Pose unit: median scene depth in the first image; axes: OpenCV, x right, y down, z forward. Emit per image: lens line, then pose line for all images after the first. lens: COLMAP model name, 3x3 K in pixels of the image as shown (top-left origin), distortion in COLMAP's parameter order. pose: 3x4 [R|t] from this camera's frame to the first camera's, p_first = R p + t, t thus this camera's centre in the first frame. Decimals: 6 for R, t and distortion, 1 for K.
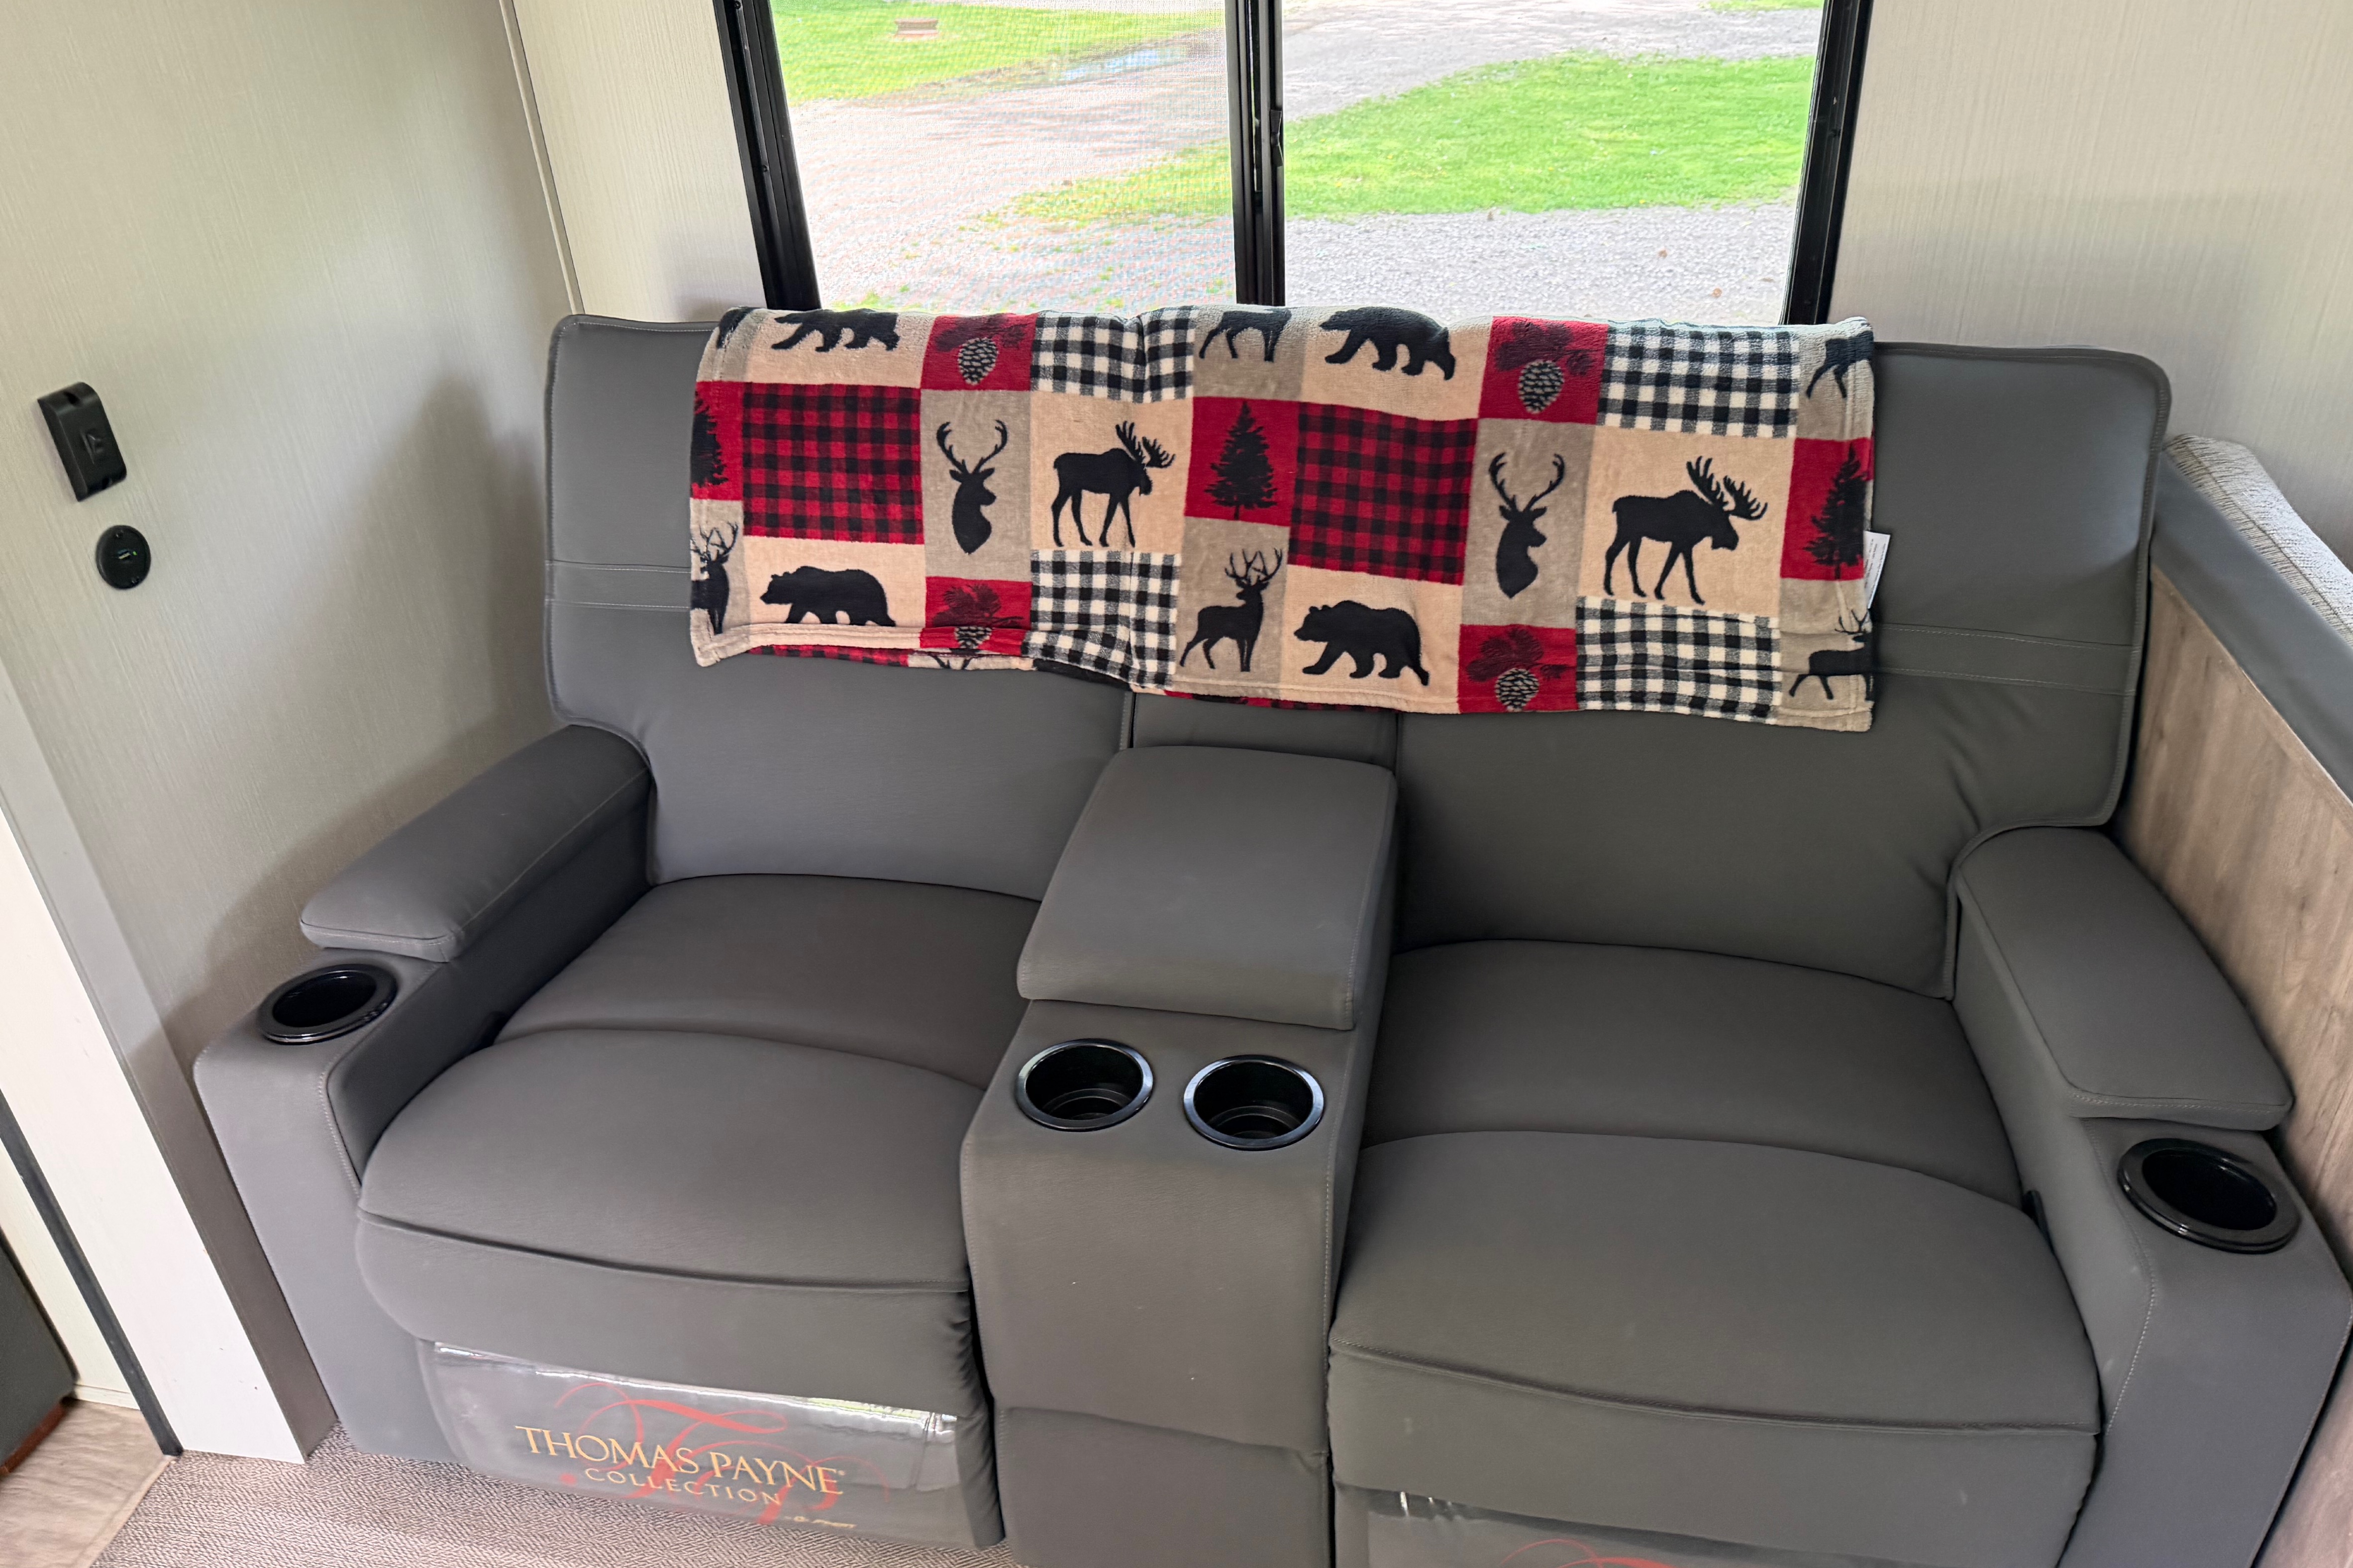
lens RADIAL K [[1677.4, 0, 1176.5], [0, 1677.4, 784.0], [0, 0, 1]] dist [-0.002246, -0.004355]
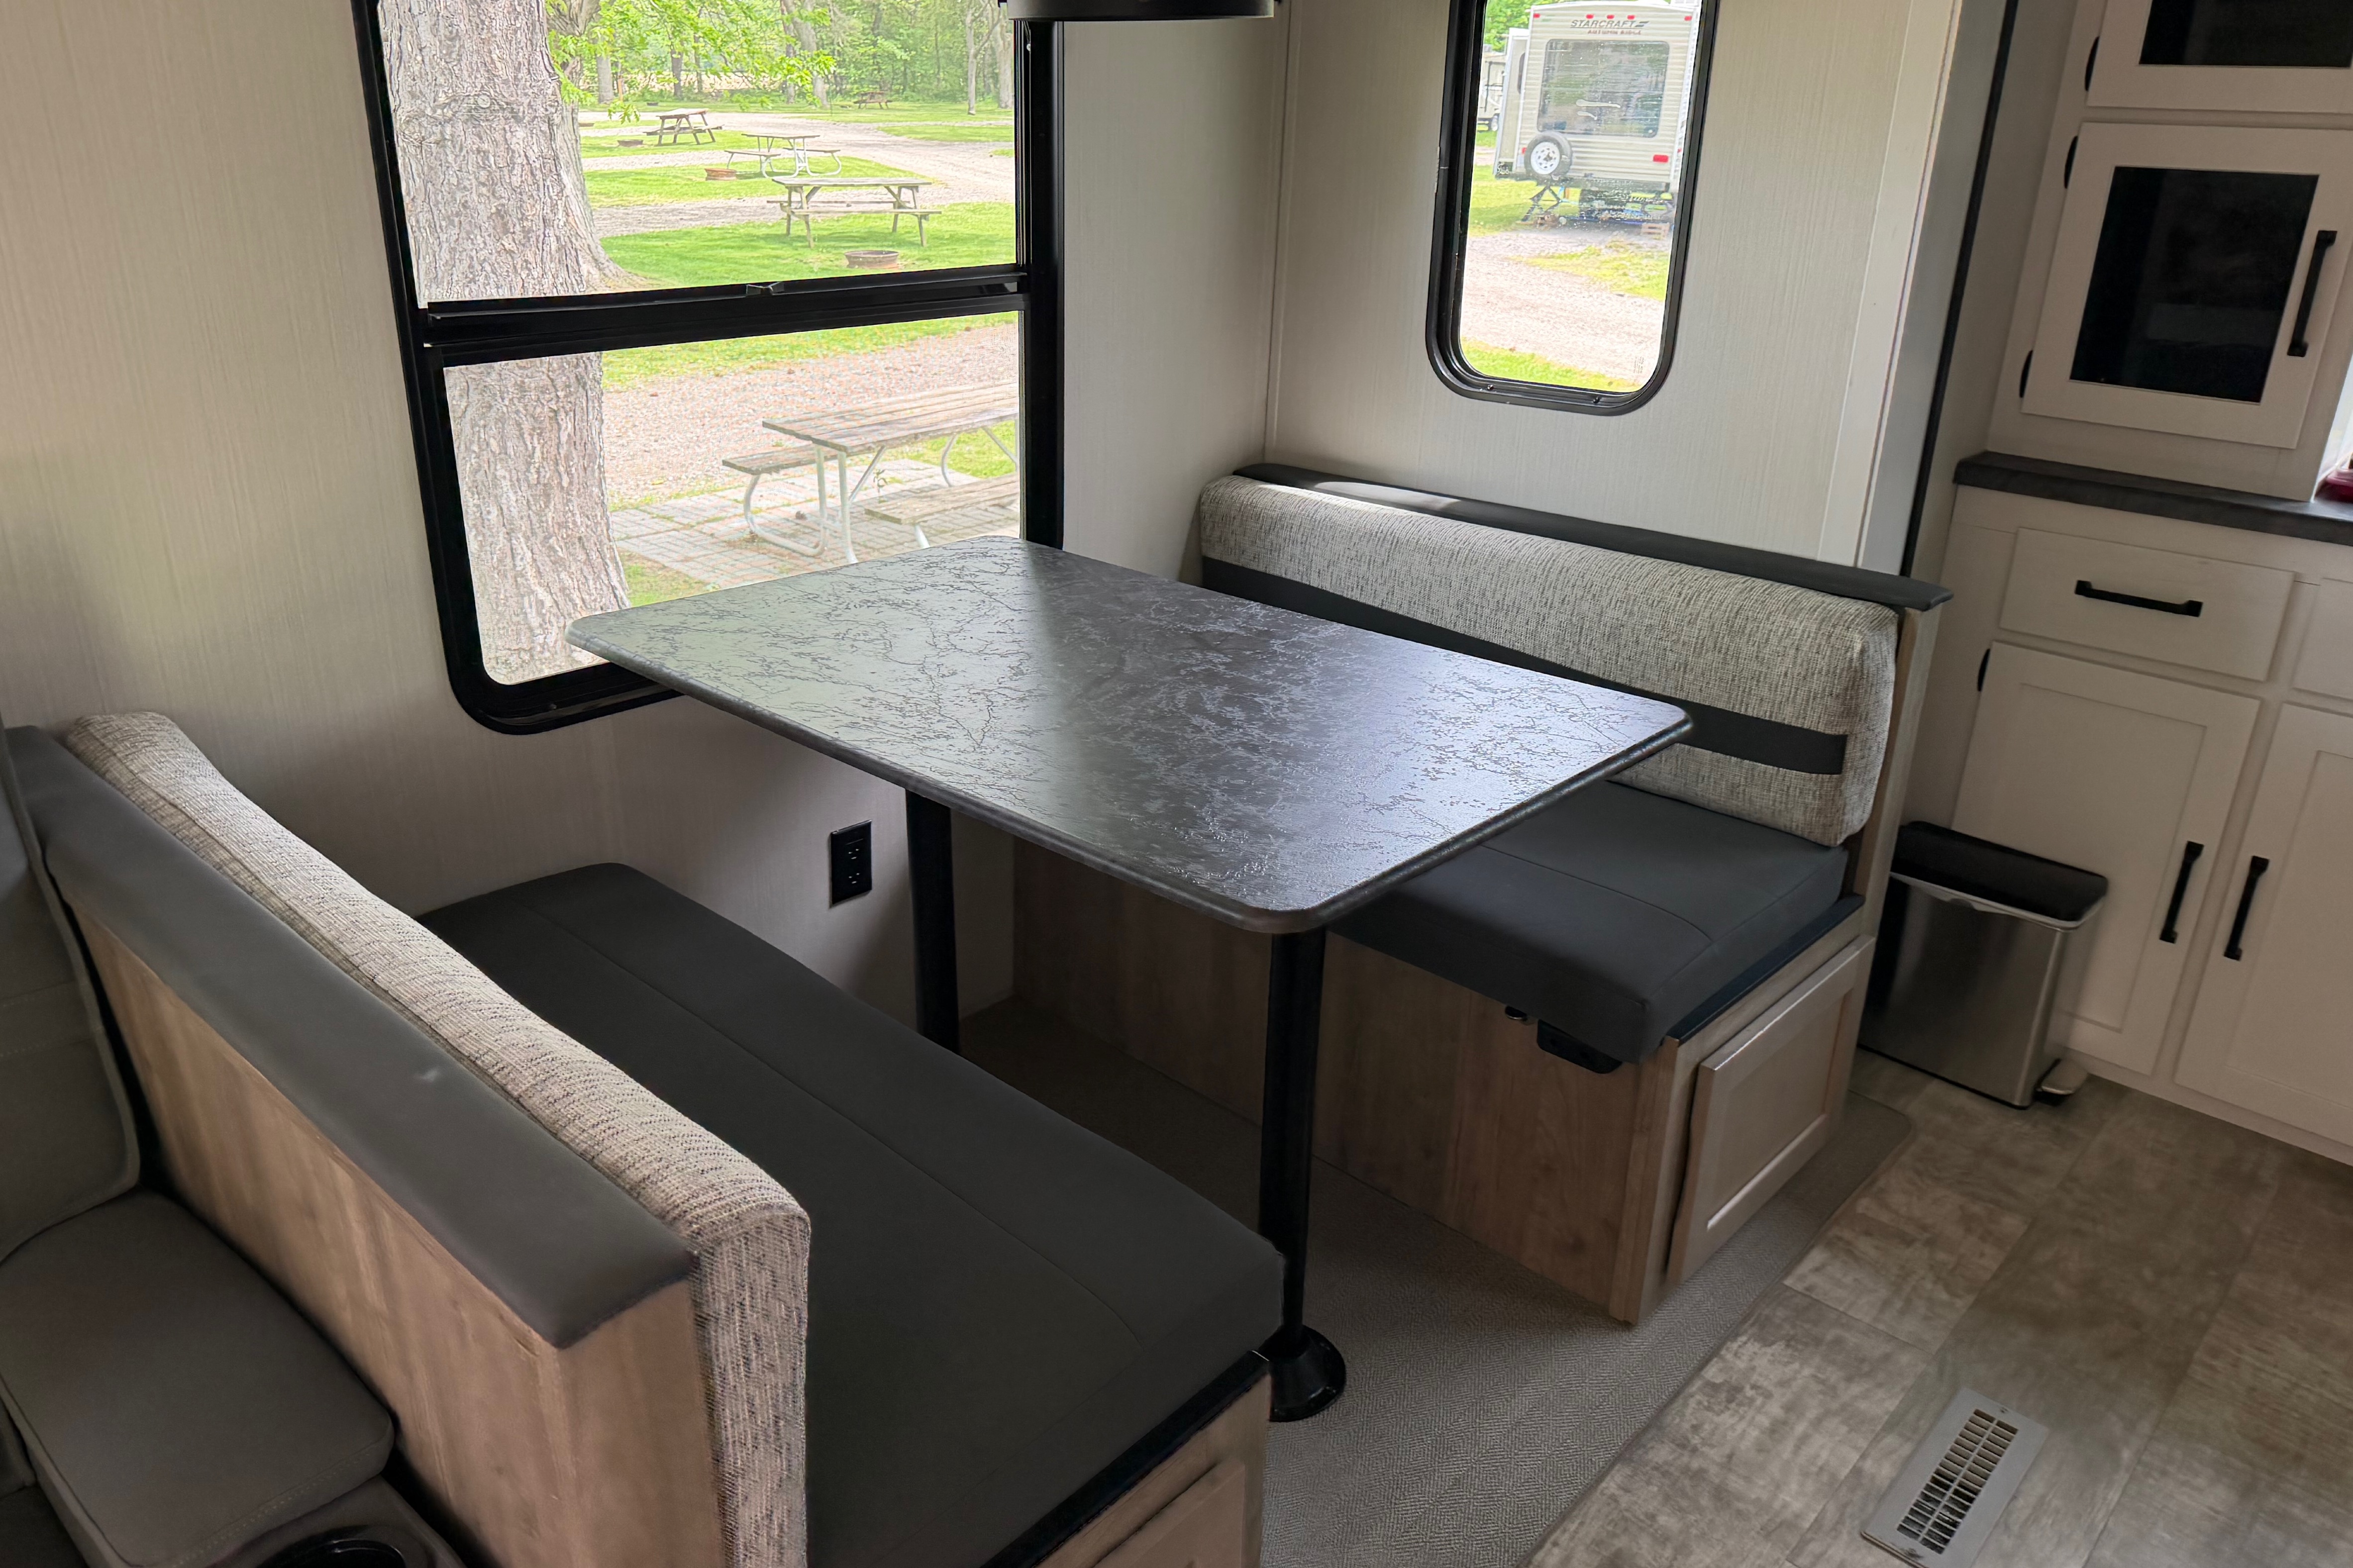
lens RADIAL K [[1677.4, 0, 1176.5], [0, 1677.4, 784.0], [0, 0, 1]] dist [-0.002246, -0.004355]
pose [[0.522141, -0.273719, 0.807742, 0.211976], [0.383477, 0.921308, 0.064315, -0.014666], [-0.761783, 0.276169, 0.586018, 0.066151]]
